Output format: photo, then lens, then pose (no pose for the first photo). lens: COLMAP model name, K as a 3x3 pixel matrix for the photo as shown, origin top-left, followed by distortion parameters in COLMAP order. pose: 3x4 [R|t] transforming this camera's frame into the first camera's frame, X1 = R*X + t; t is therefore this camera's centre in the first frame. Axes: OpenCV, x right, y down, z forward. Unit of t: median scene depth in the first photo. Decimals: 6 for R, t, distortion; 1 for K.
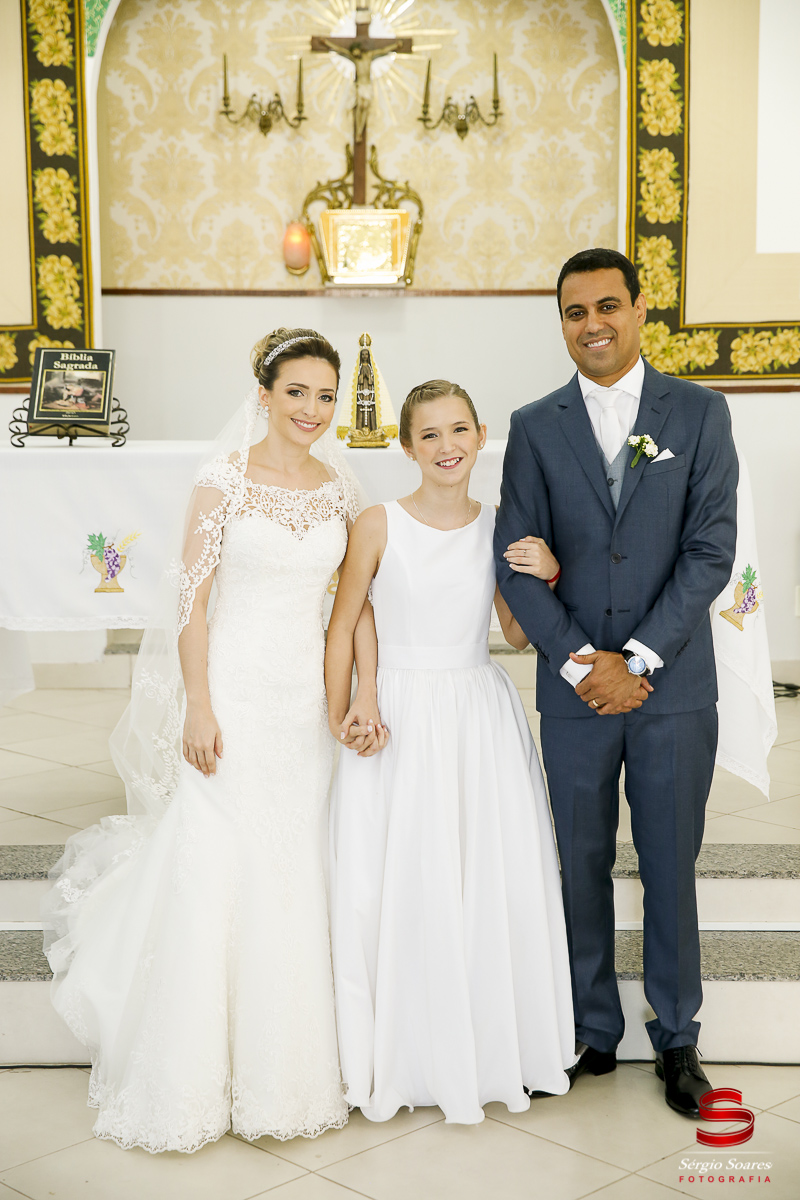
lens RADIAL K [[1946.0, 0, 396.4], [0, 1946.0, 606.9], [0, 0, 1]] dist [0.181123, 0.000000]
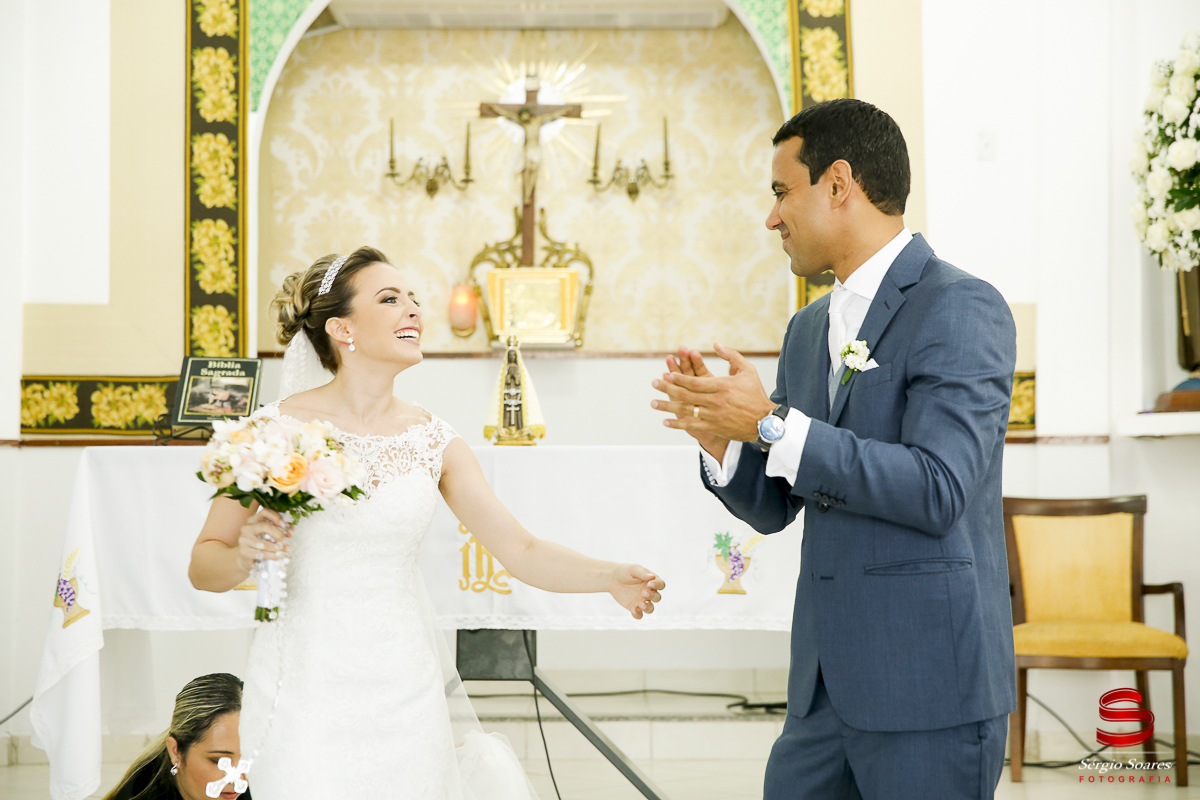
lens RADIAL K [[2253.6, 0, 600.3], [0, 2253.6, 406.9], [0, 0, 1]] dist [0.248637, 0.000000]
pose [[0.999990, -0.001046, -0.004405, 0.022246], [0.000202, 0.982281, -0.187412, 0.074138], [0.004523, 0.187409, 0.982271, -0.086066]]
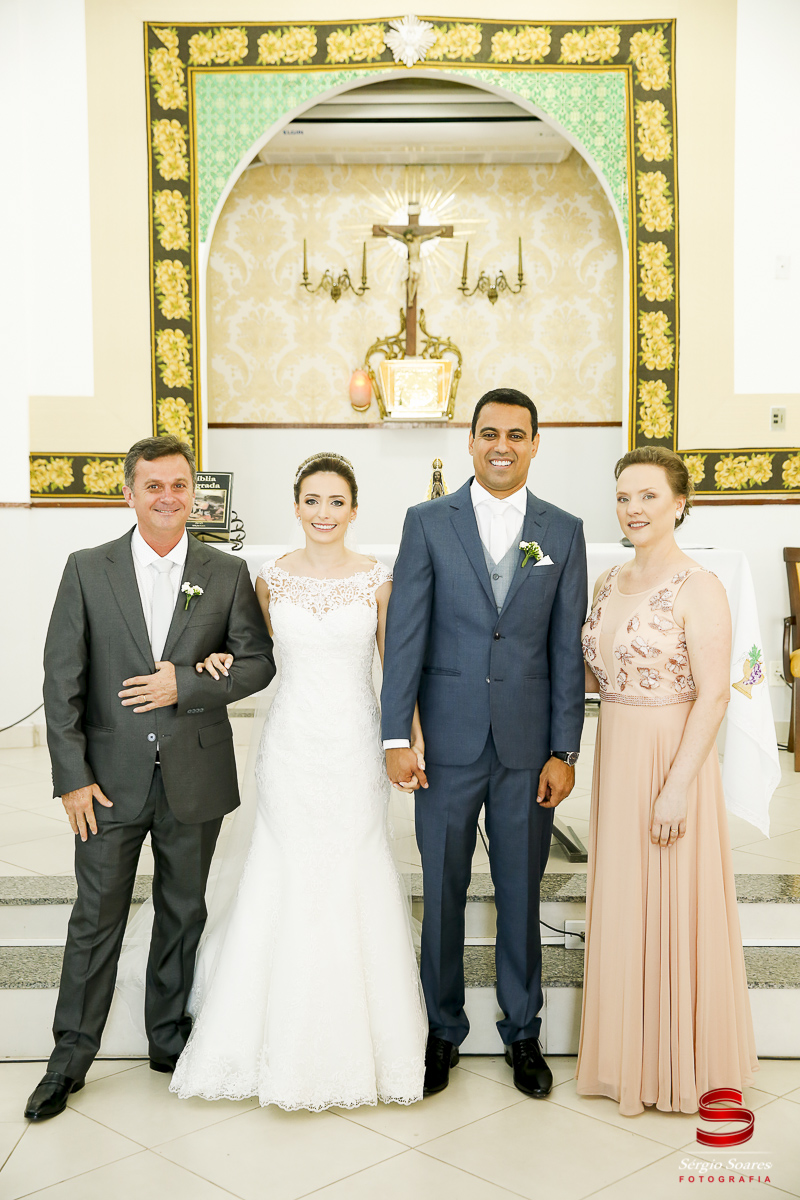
lens RADIAL K [[1571.0, 0, 392.9], [0, 1571.0, 604.1], [0, 0, 1]] dist [0.097668, 0.000000]
pose [[0.999980, -0.001688, -0.006105, -0.024850], [0.001410, 0.998978, -0.045169, -0.001810], [0.006175, 0.045159, 0.998961, 0.005357]]
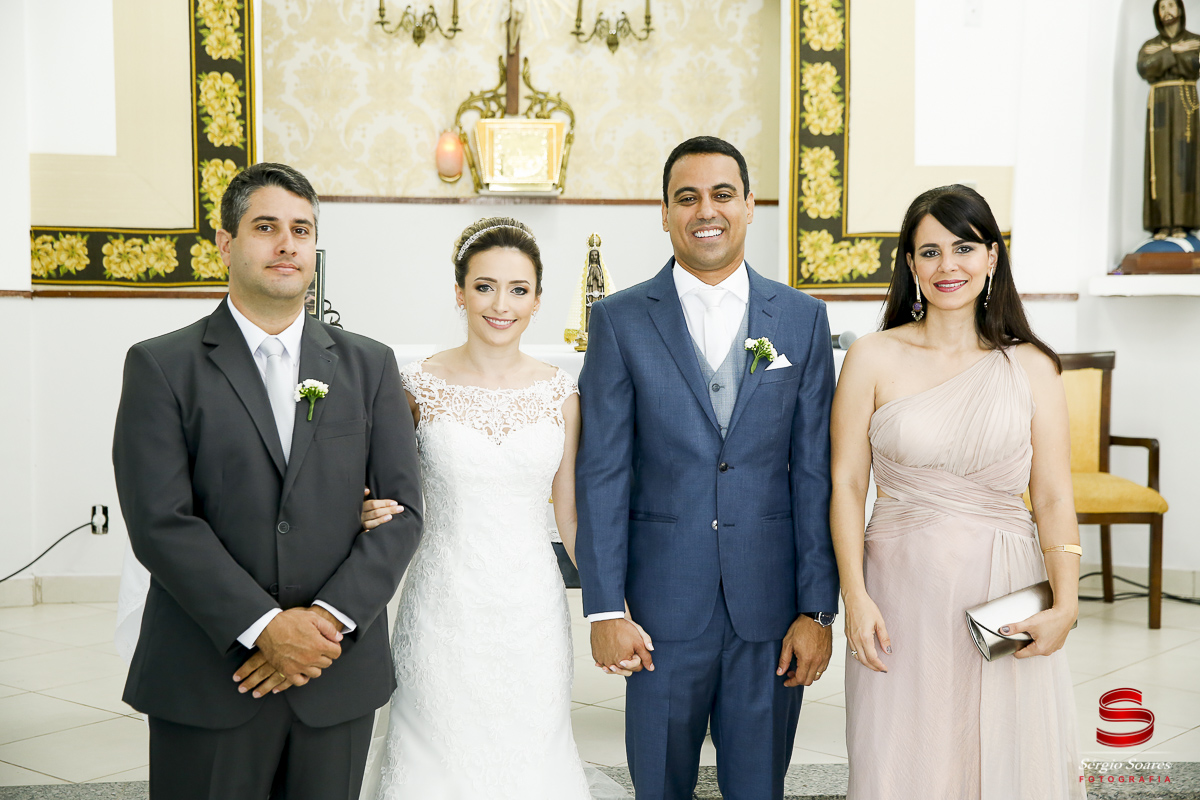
lens RADIAL K [[1799.1, 0, 591.1], [0, 1799.1, 403.4], [0, 0, 1]] dist [0.149620, 0.000000]
pose [[0.995873, -0.000845, 0.090753, -0.064148], [0.005835, 0.998484, -0.054727, -0.005146], [-0.090569, 0.055030, 0.994369, 0.078395]]
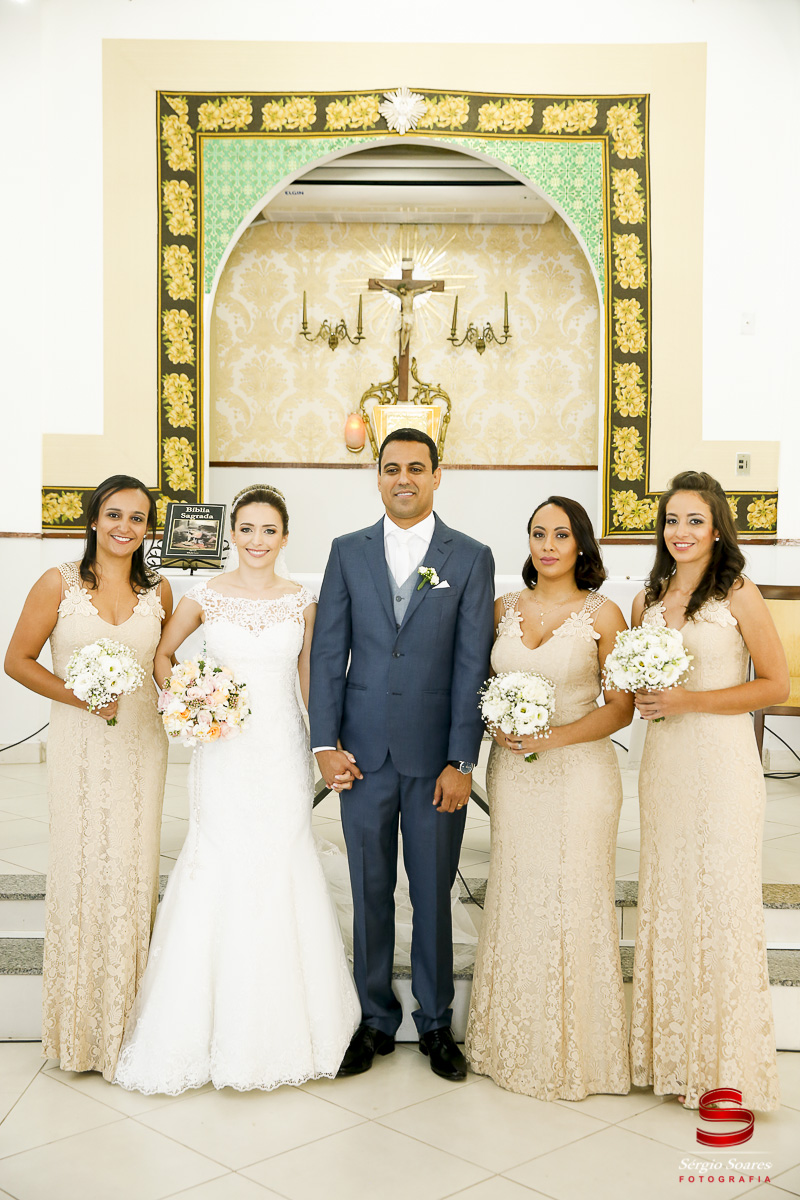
lens RADIAL K [[1548.9, 0, 396.8], [0, 1548.9, 600.4], [0, 0, 1]] dist [0.086037, 0.000000]
pose [[0.999852, 0.011665, -0.012640, -0.008274], [-0.012587, 0.997066, -0.075511, 0.009036], [0.011722, 0.075659, 0.997065, -0.038039]]
